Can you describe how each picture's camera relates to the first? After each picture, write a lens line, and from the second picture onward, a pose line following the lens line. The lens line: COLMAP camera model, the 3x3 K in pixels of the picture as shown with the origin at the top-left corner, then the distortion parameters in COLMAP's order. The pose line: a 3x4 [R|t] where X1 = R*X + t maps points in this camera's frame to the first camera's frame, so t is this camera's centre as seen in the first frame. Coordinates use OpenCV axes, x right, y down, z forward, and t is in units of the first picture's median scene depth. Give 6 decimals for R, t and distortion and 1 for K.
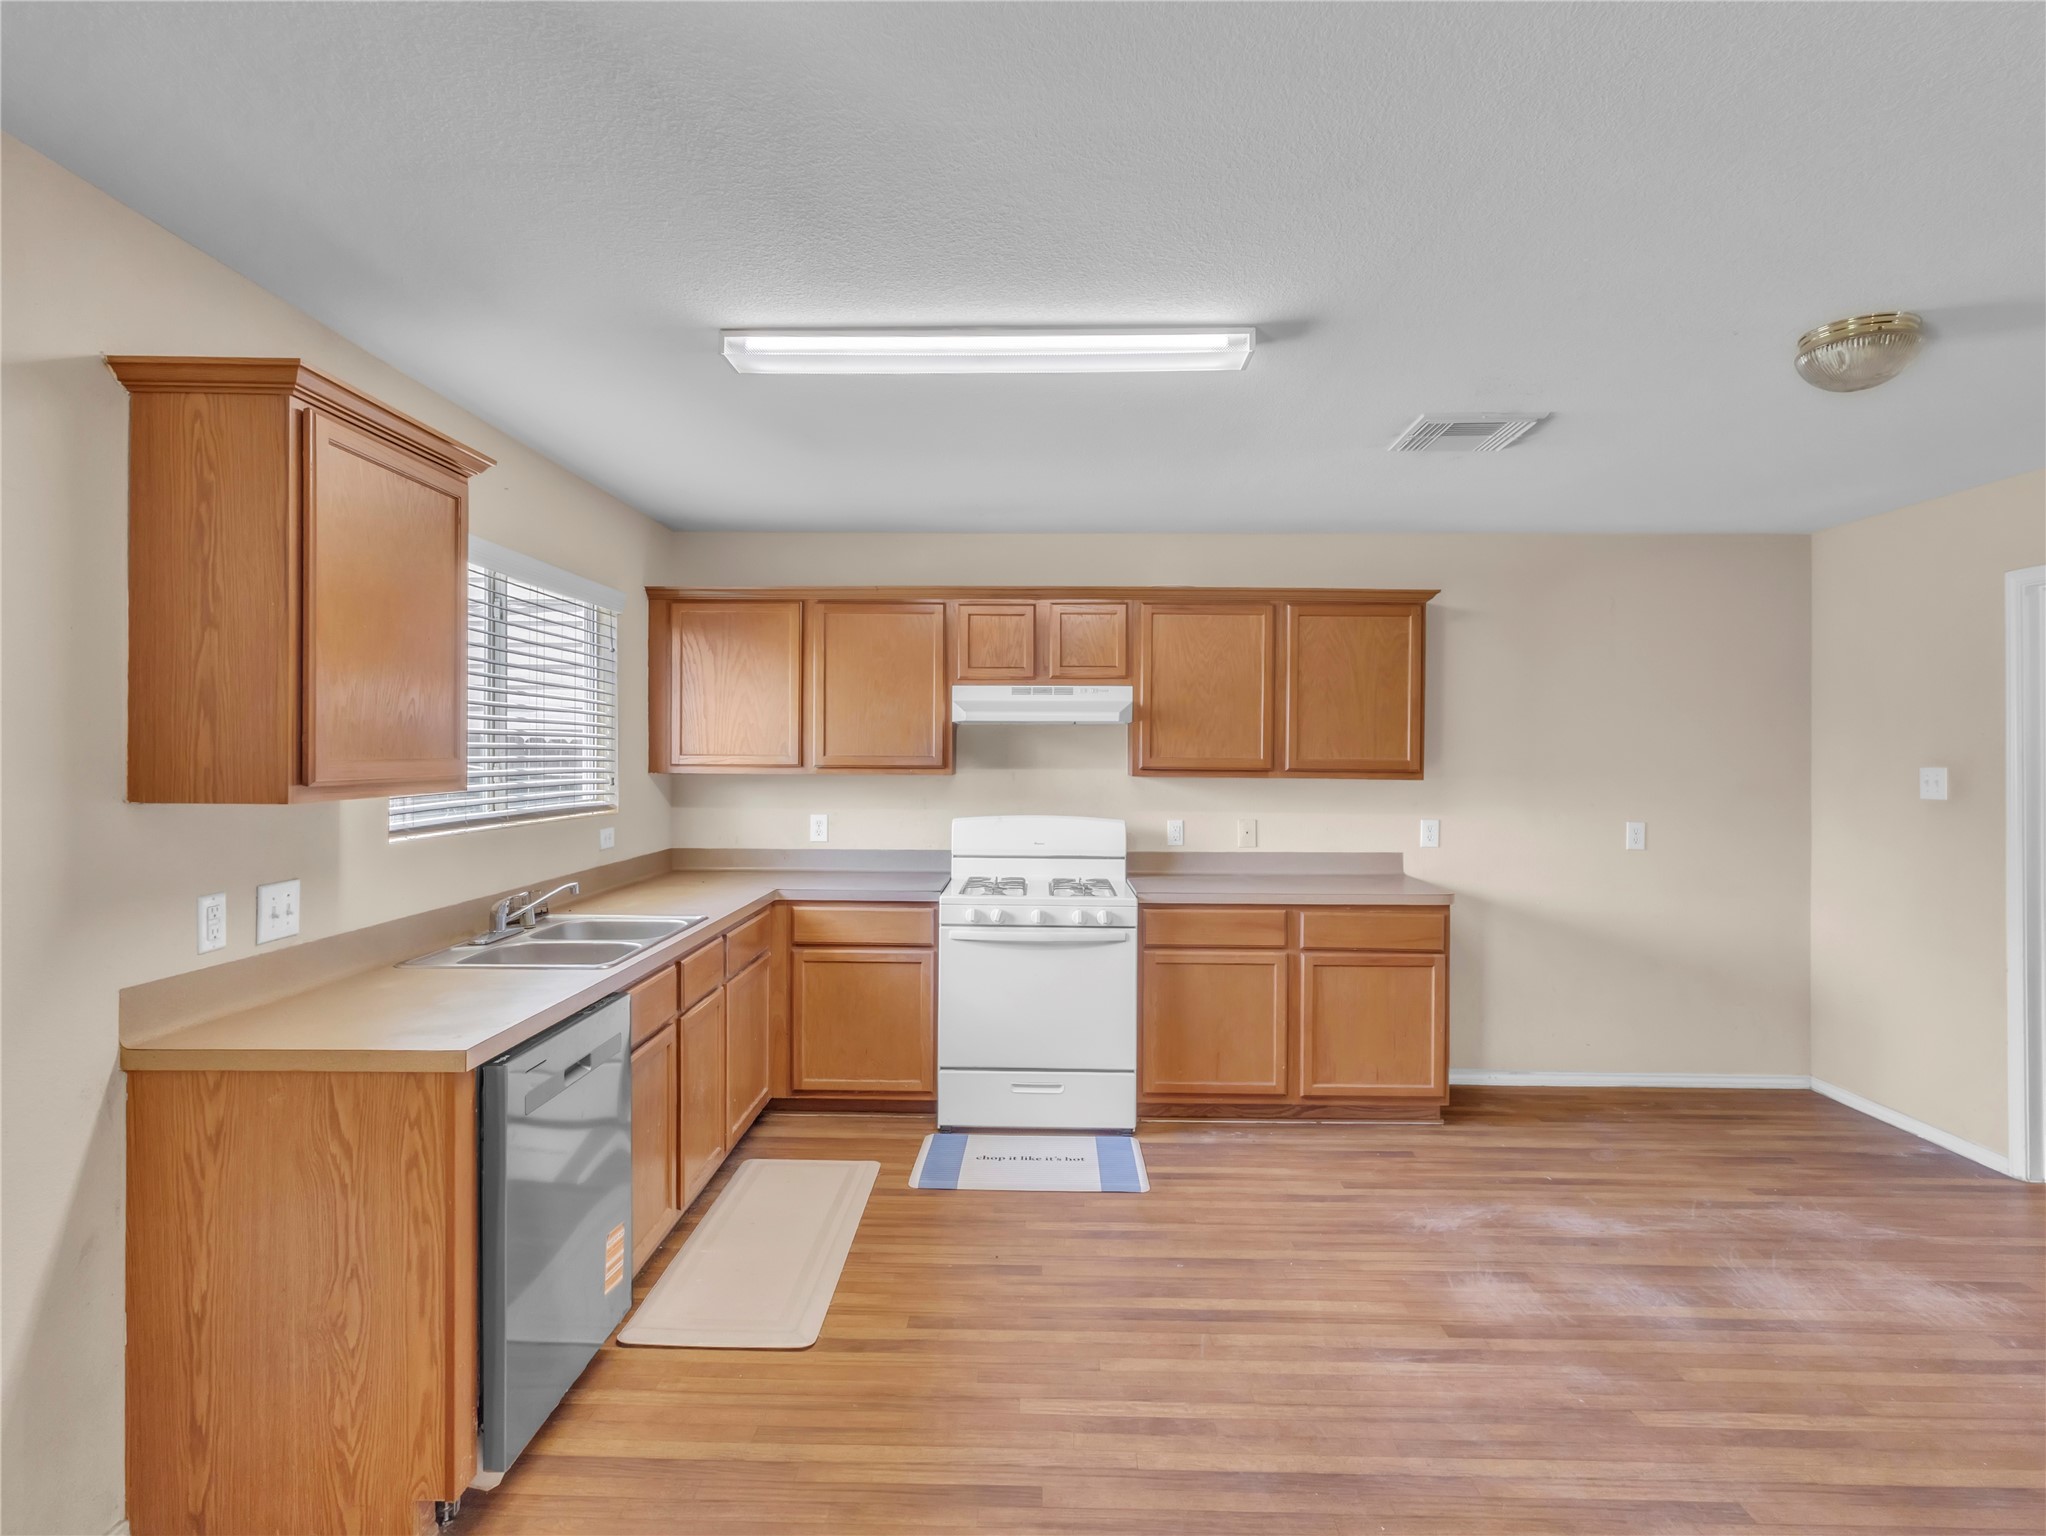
lens RADIAL K [[1066.9, 0, 1022.0], [0, 1066.9, 747.8], [0, 0, 1]] dist [0.003498, 0.002176]
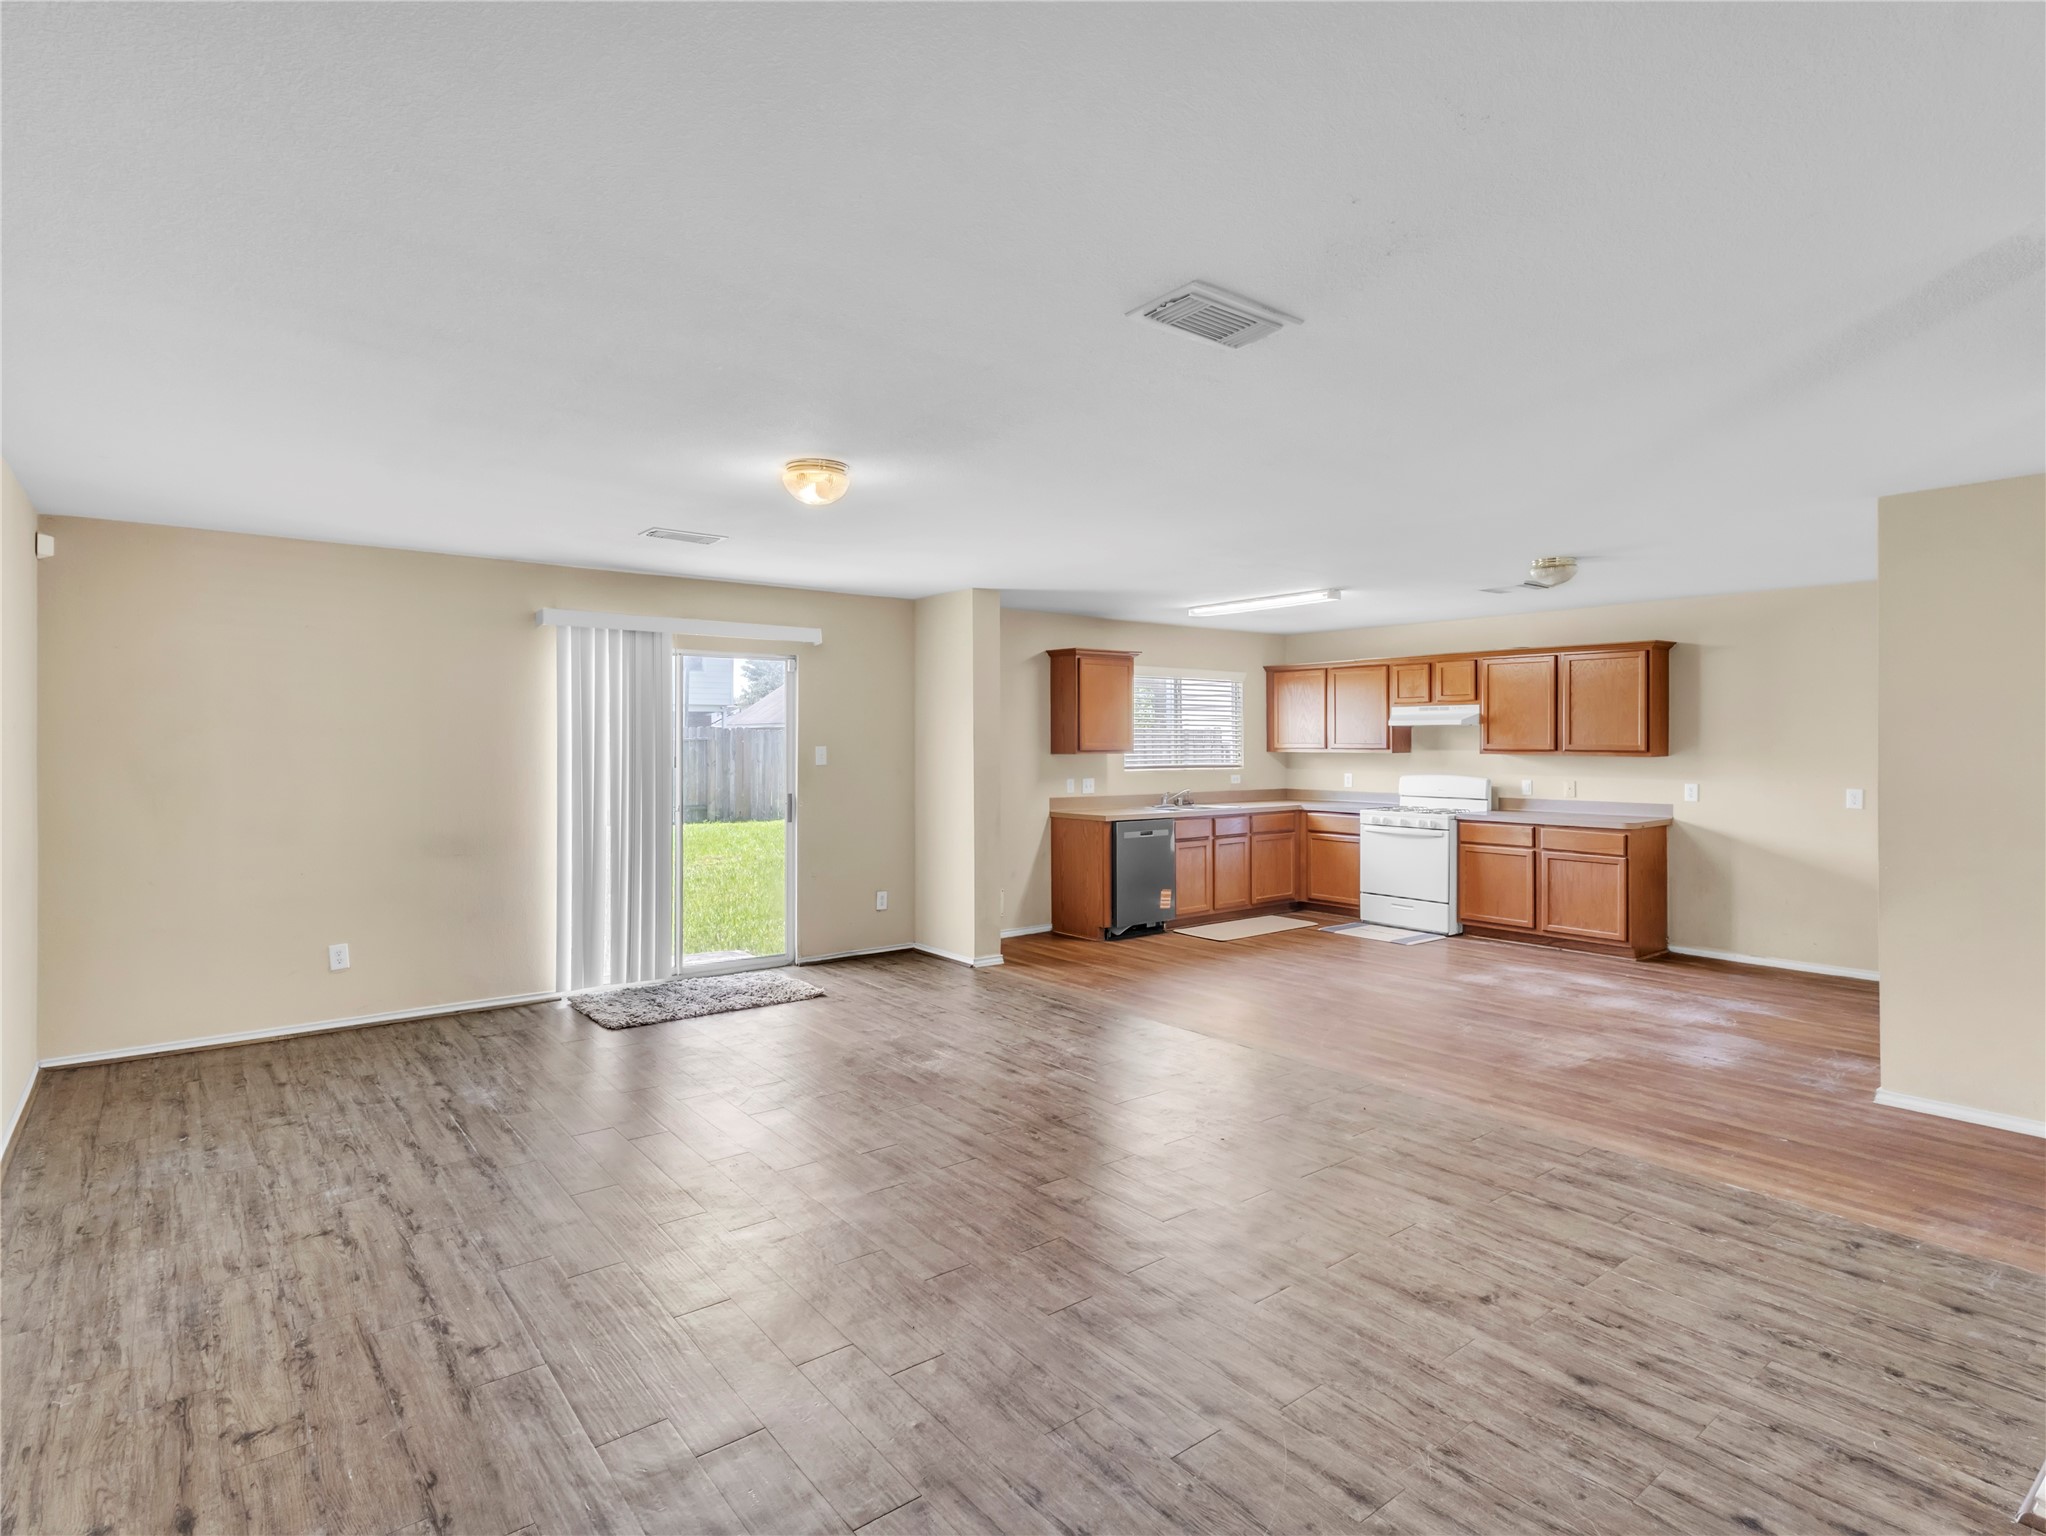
lens RADIAL K [[1066.9, 0, 1022.0], [0, 1066.9, 747.8], [0, 0, 1]] dist [0.003498, 0.002176]
pose [[0.636135, -0.000680, -0.771578, 1.089655], [0.006233, 0.999972, 0.004257, 0.003546], [0.771553, -0.007517, 0.636121, -0.823456]]
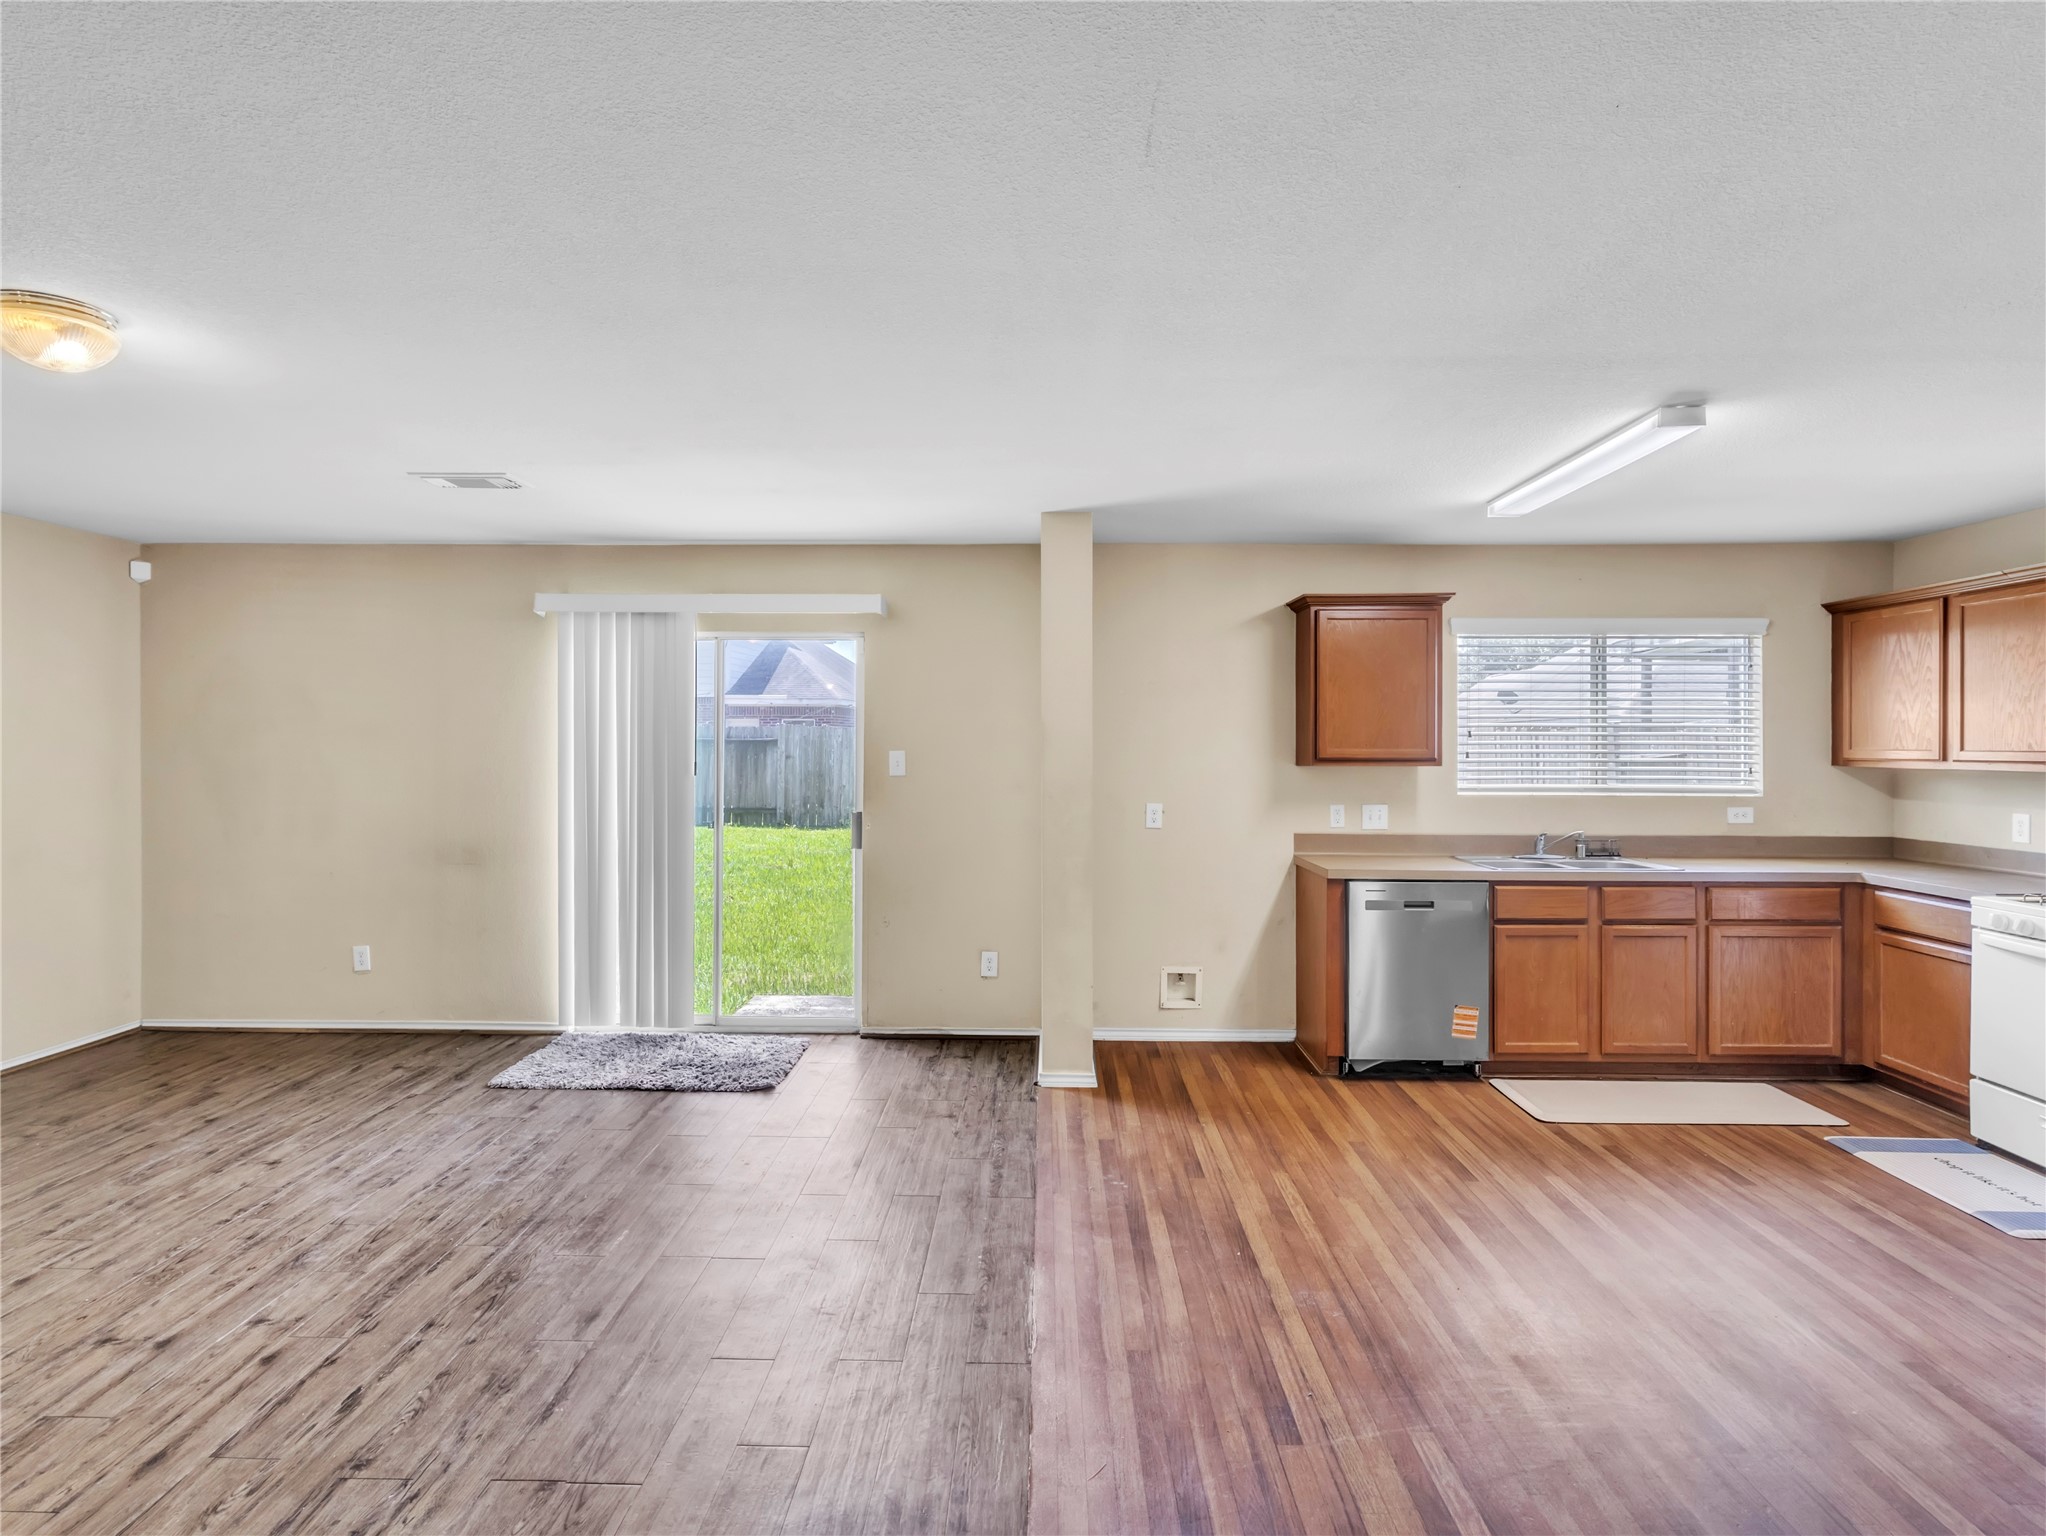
lens RADIAL K [[1066.9, 0, 1022.0], [0, 1066.9, 747.8], [0, 0, 1]] dist [0.003498, 0.002176]
pose [[0.000486, -0.001668, -0.999998, 0.863414], [0.001393, 0.999998, -0.001668, 0.005632], [0.999999, -0.001392, 0.000488, 0.143230]]
